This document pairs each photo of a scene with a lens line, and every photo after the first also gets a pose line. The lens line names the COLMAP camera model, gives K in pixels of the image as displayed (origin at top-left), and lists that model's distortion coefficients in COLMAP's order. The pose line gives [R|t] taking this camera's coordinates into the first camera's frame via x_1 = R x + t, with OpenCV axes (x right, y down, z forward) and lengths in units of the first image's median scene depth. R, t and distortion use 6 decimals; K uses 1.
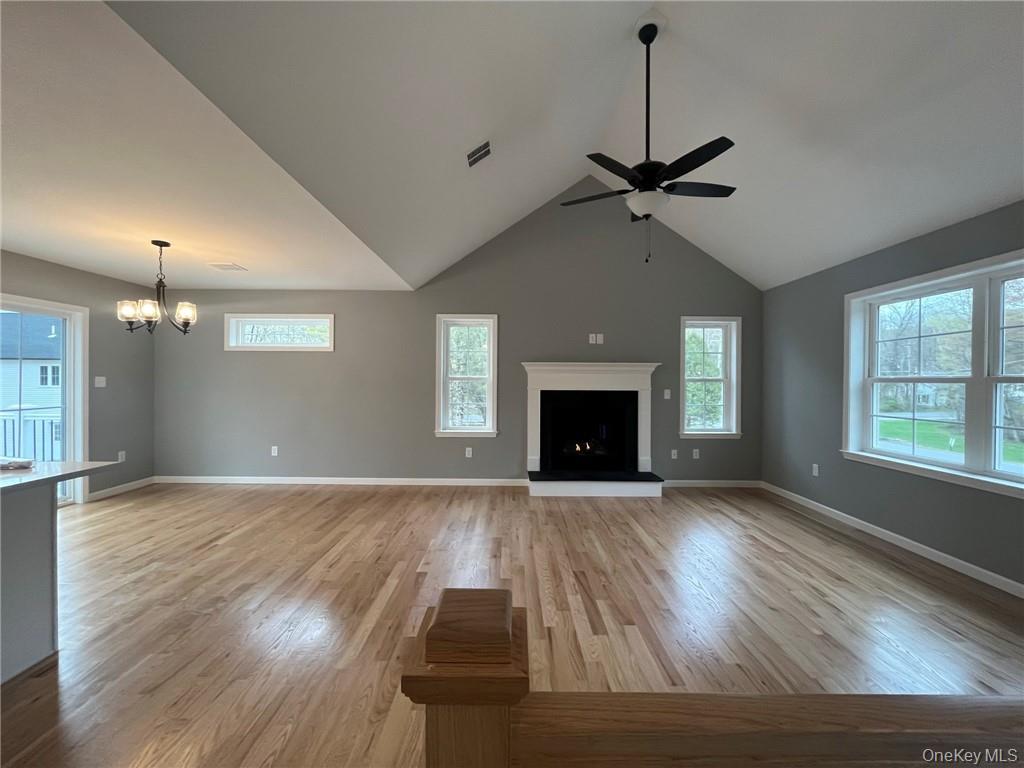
lens RADIAL K [[416.2, 0, 515.2], [0, 416.2, 382.8], [0, 0, 1]] dist [-0.001893, -0.000609]
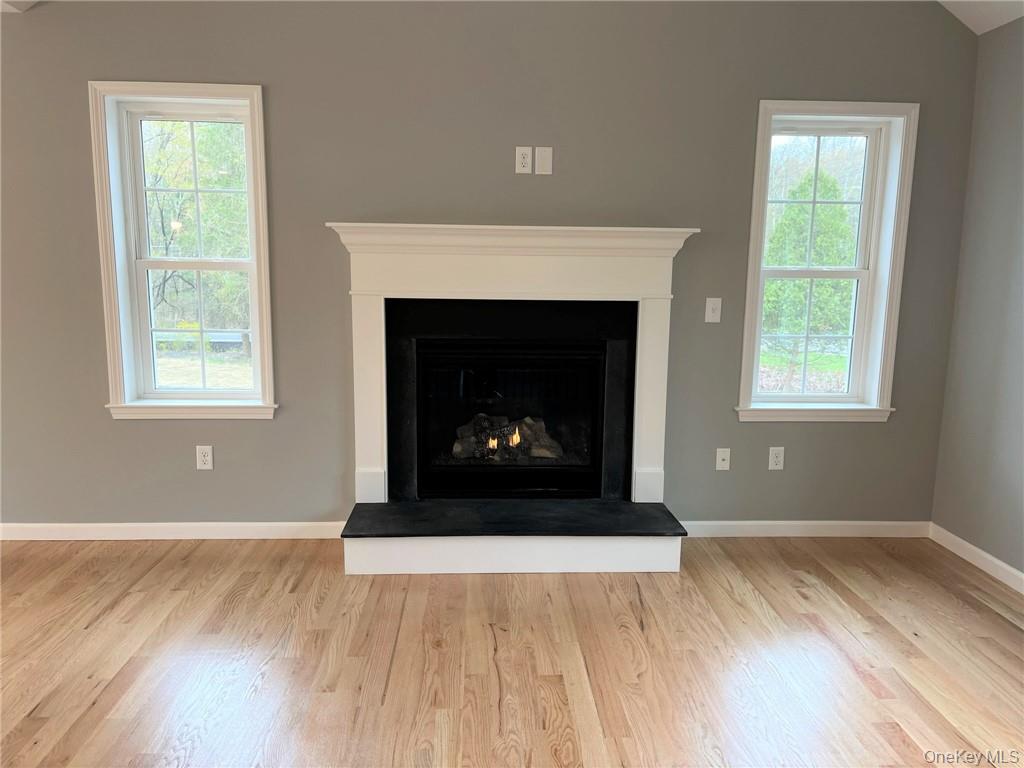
lens RADIAL K [[772.1, 0, 515.3], [0, 772.1, 400.3], [0, 0, 1]] dist [0.069836, -0.096810]
pose [[0.998880, -0.000286, 0.047321, 0.146915], [-0.007655, 0.985837, 0.167534, -0.009828], [-0.046698, -0.167708, 0.984730, 0.278553]]
